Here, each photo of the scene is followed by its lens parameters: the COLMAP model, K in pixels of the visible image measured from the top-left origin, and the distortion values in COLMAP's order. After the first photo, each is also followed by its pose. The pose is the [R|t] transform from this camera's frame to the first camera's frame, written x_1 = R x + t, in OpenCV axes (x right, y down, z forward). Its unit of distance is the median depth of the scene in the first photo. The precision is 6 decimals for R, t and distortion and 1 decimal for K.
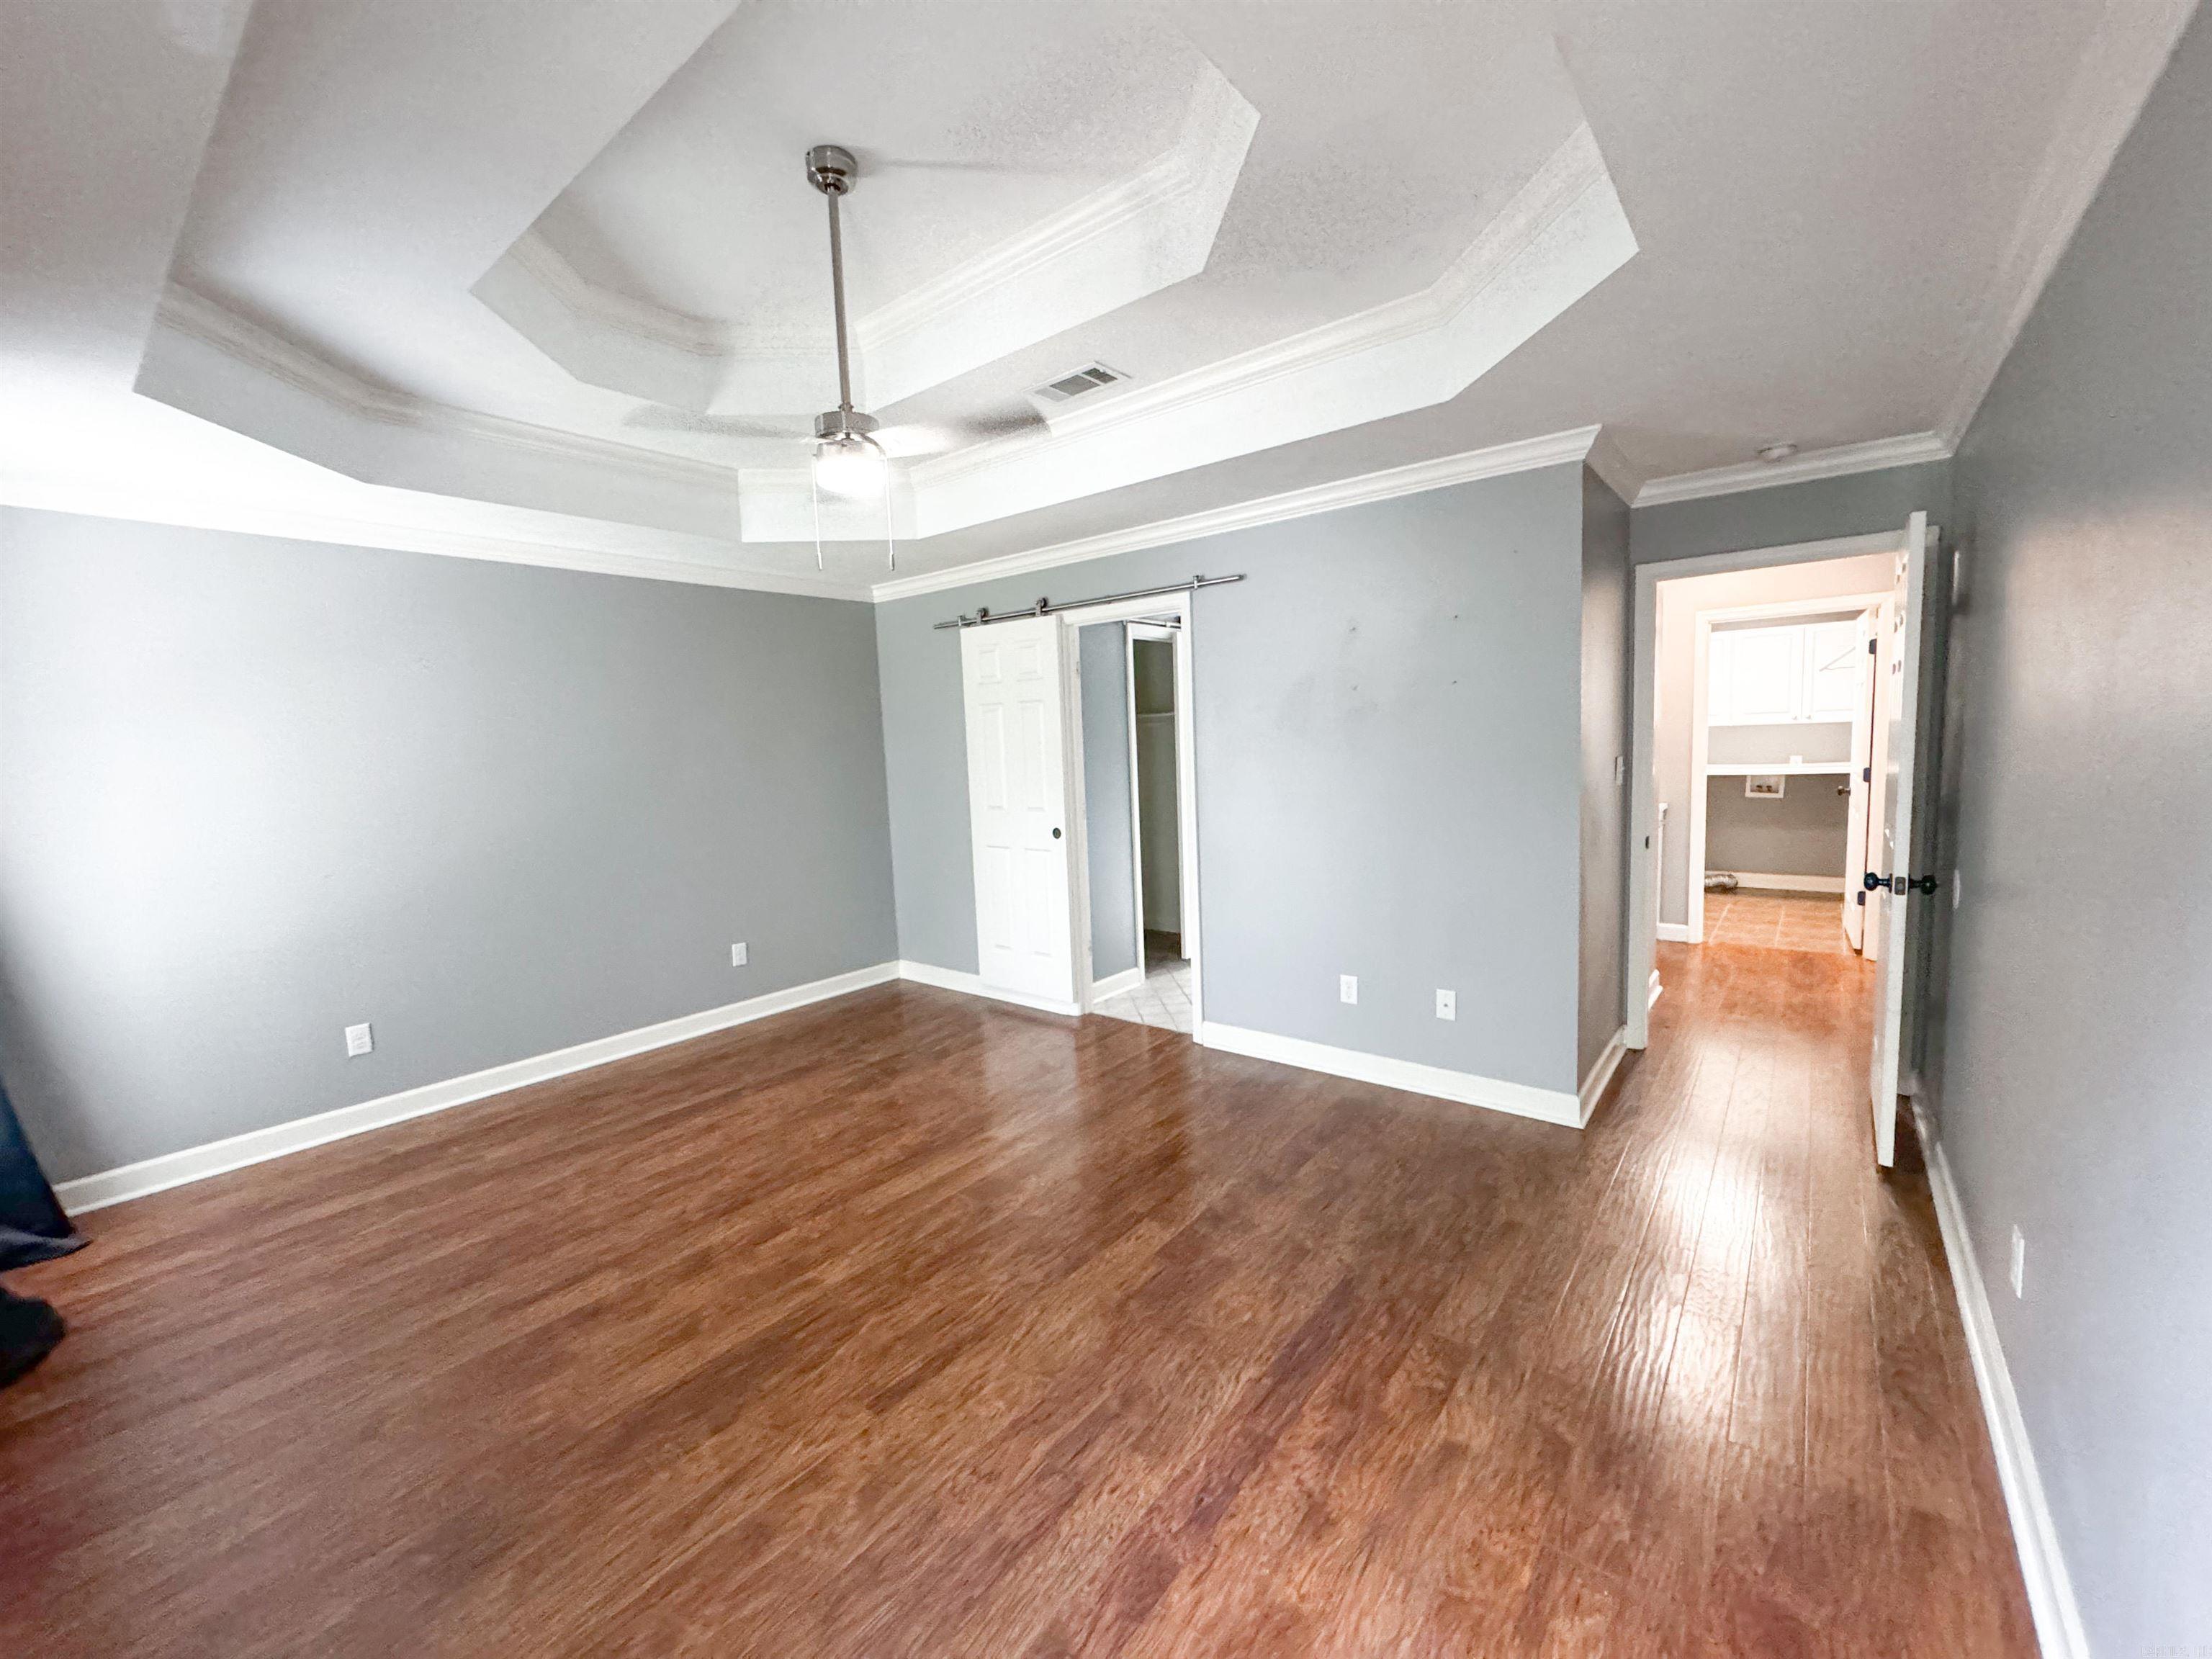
lens RADIAL K [[885.8, 0, 1102.8], [0, 885.8, 826.0], [0, 0, 1]] dist [-0.003505, 0.000853]
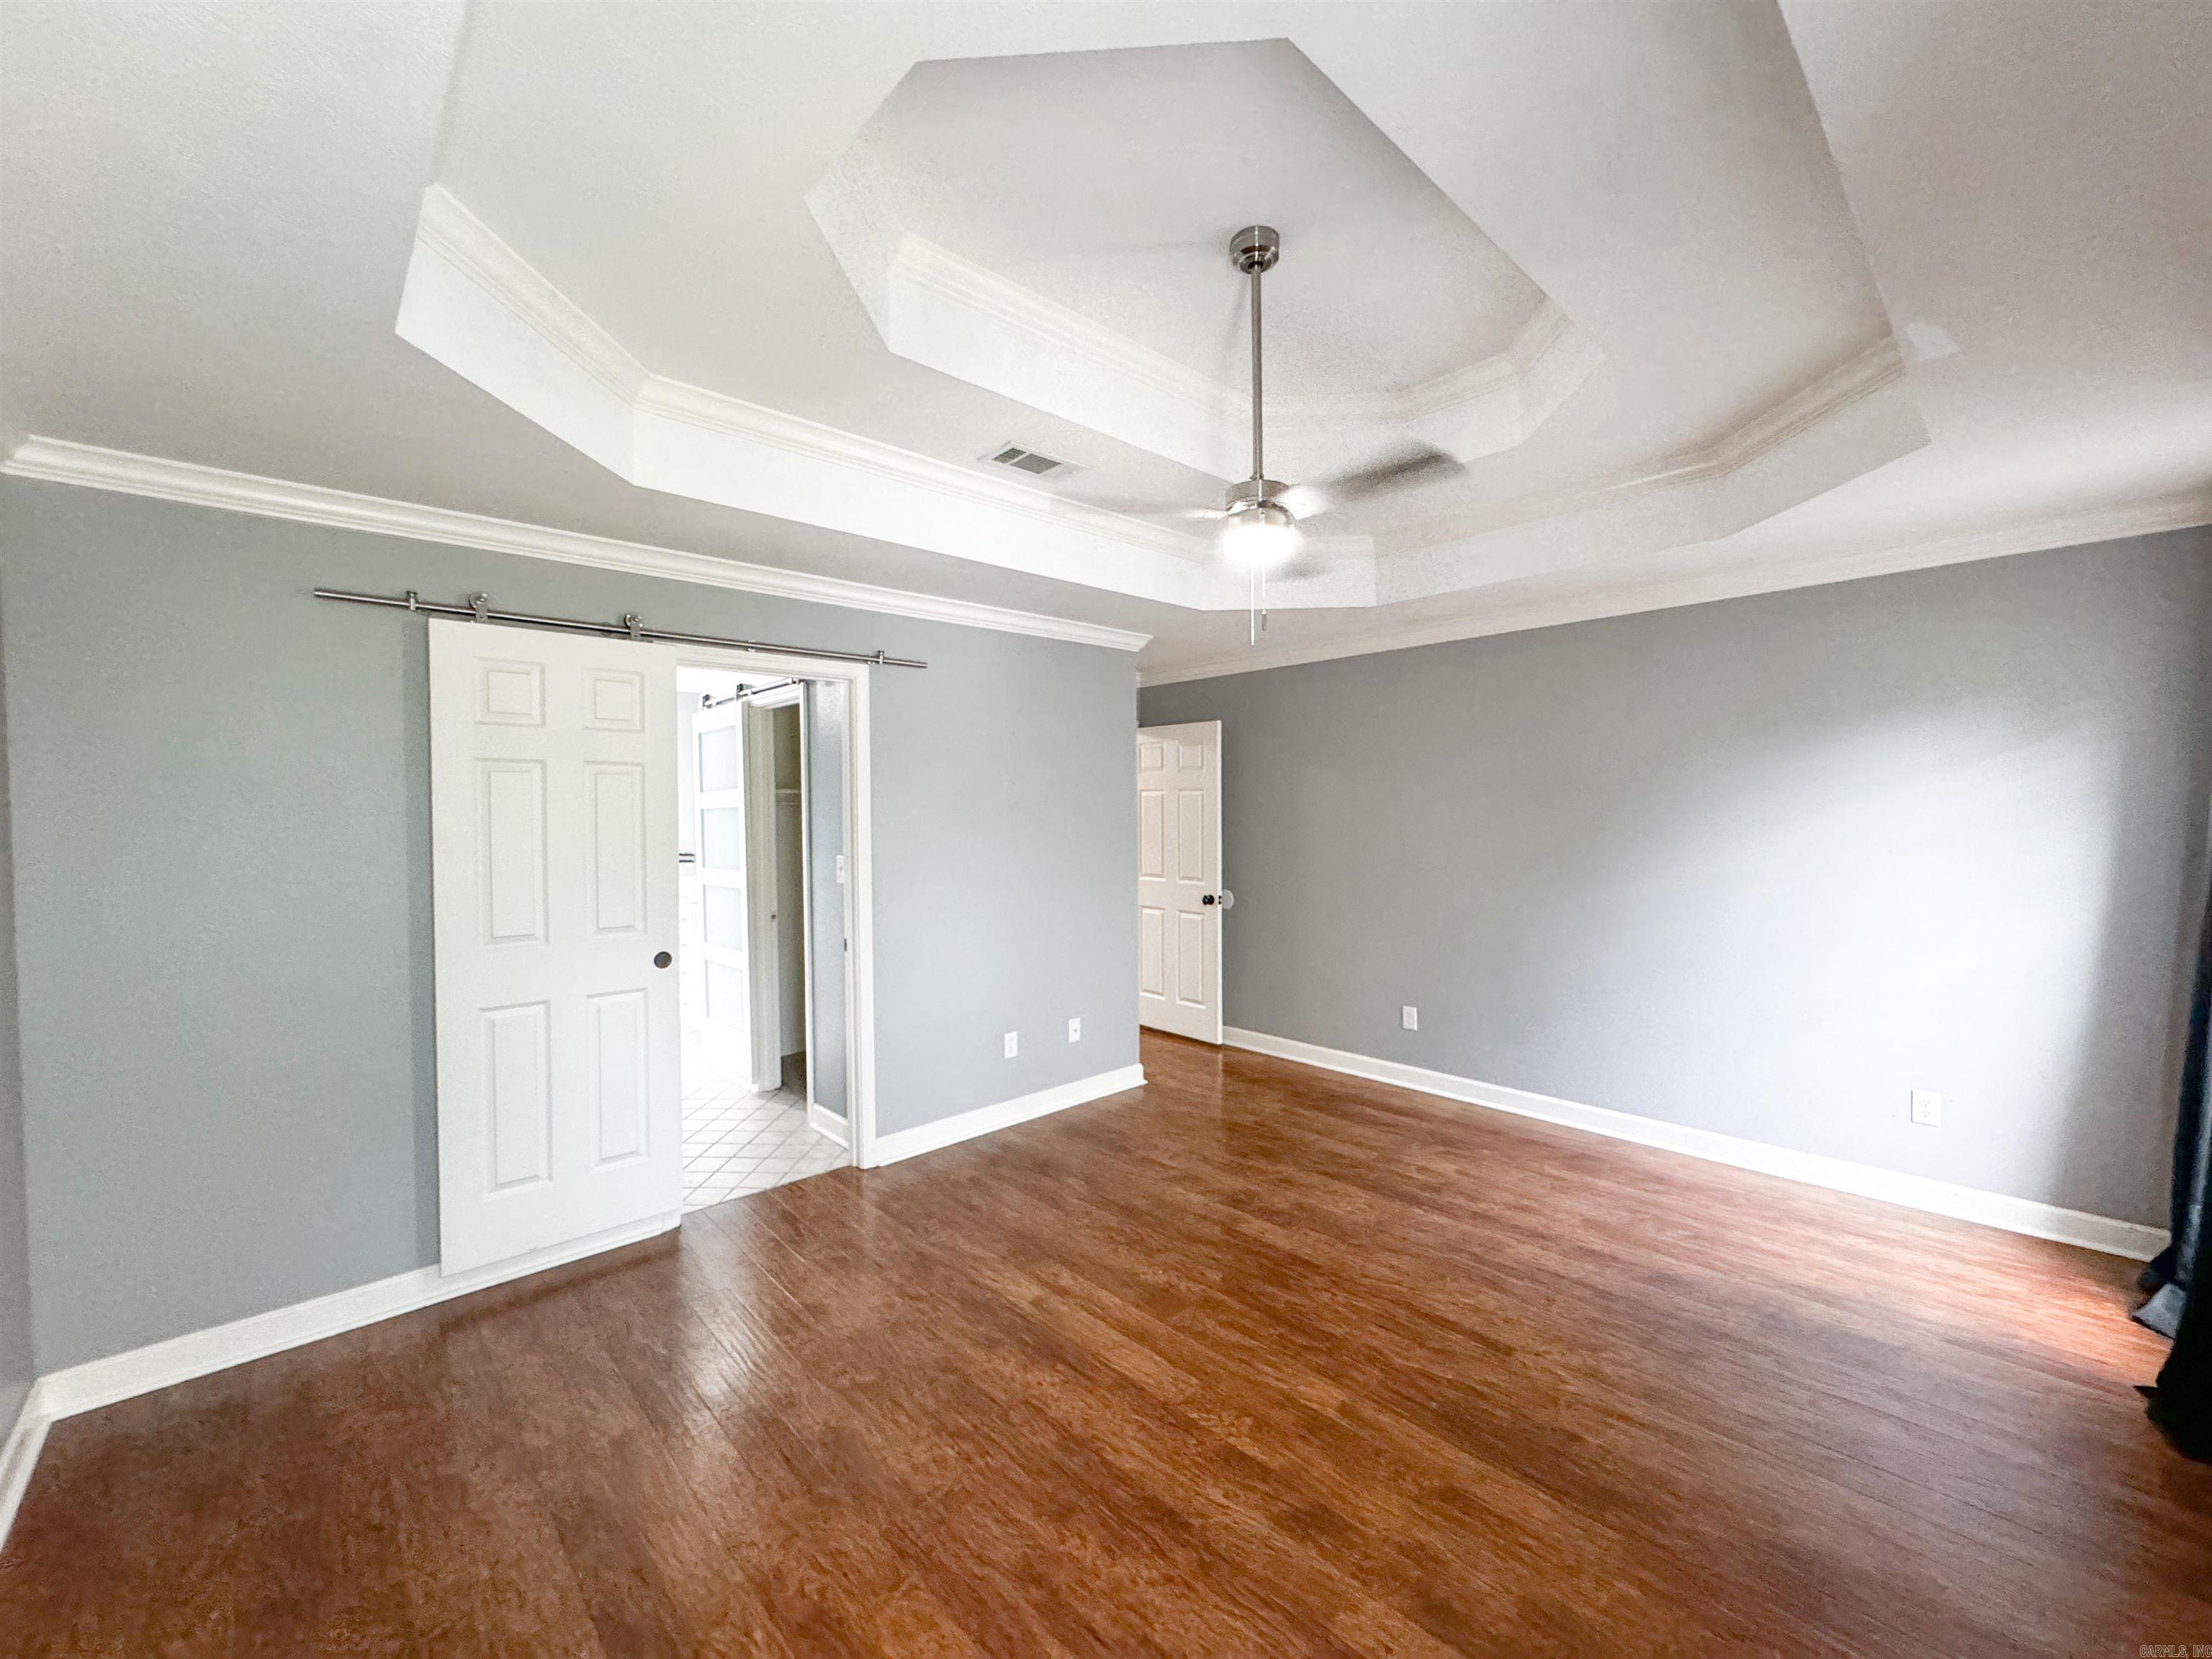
lens RADIAL K [[885.8, 0, 1102.8], [0, 885.8, 826.0], [0, 0, 1]] dist [-0.003505, 0.000853]
pose [[0.144885, 0.016187, 0.989316, -1.179502], [0.102762, 0.994213, -0.031316, -0.066825], [-0.984098, 0.106201, 0.142383, 0.980198]]
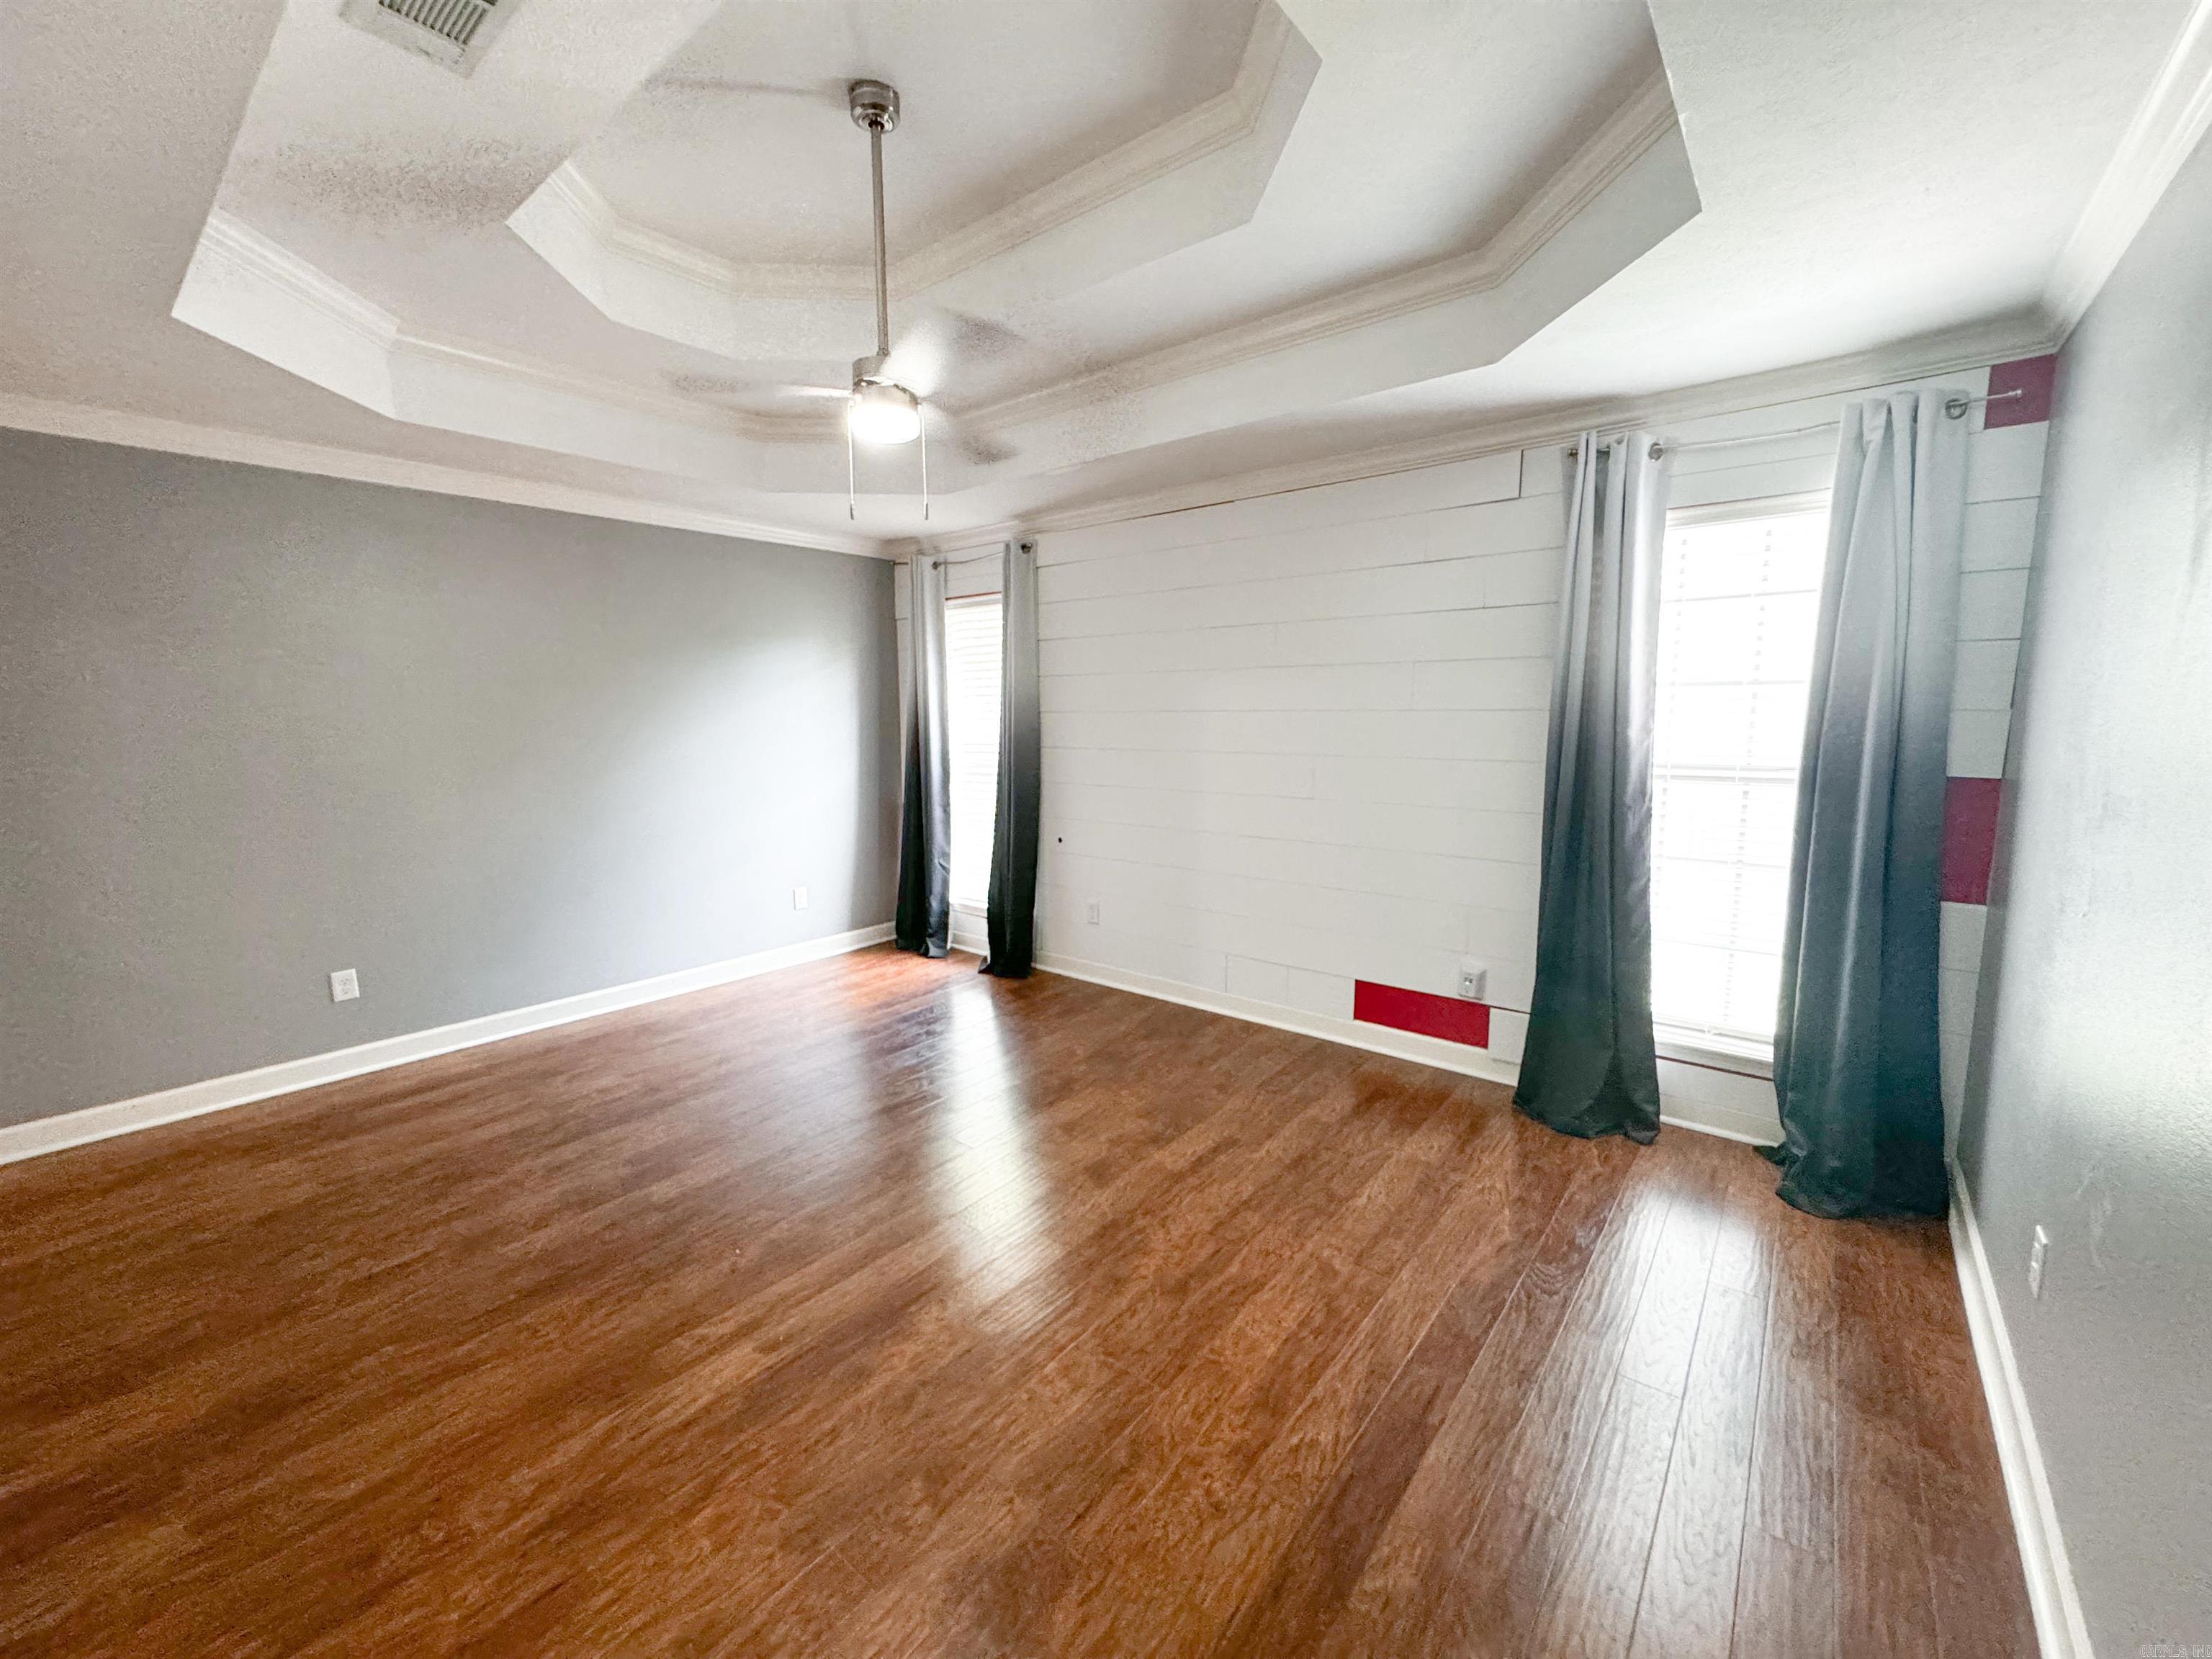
lens RADIAL K [[885.8, 0, 1102.8], [0, 885.8, 826.0], [0, 0, 1]] dist [-0.003505, 0.000853]
pose [[-0.999001, 0.042893, 0.012568, -0.480257], [0.044627, 0.972879, 0.226968, -0.158604], [-0.002492, 0.227303, -0.973821, 1.908019]]
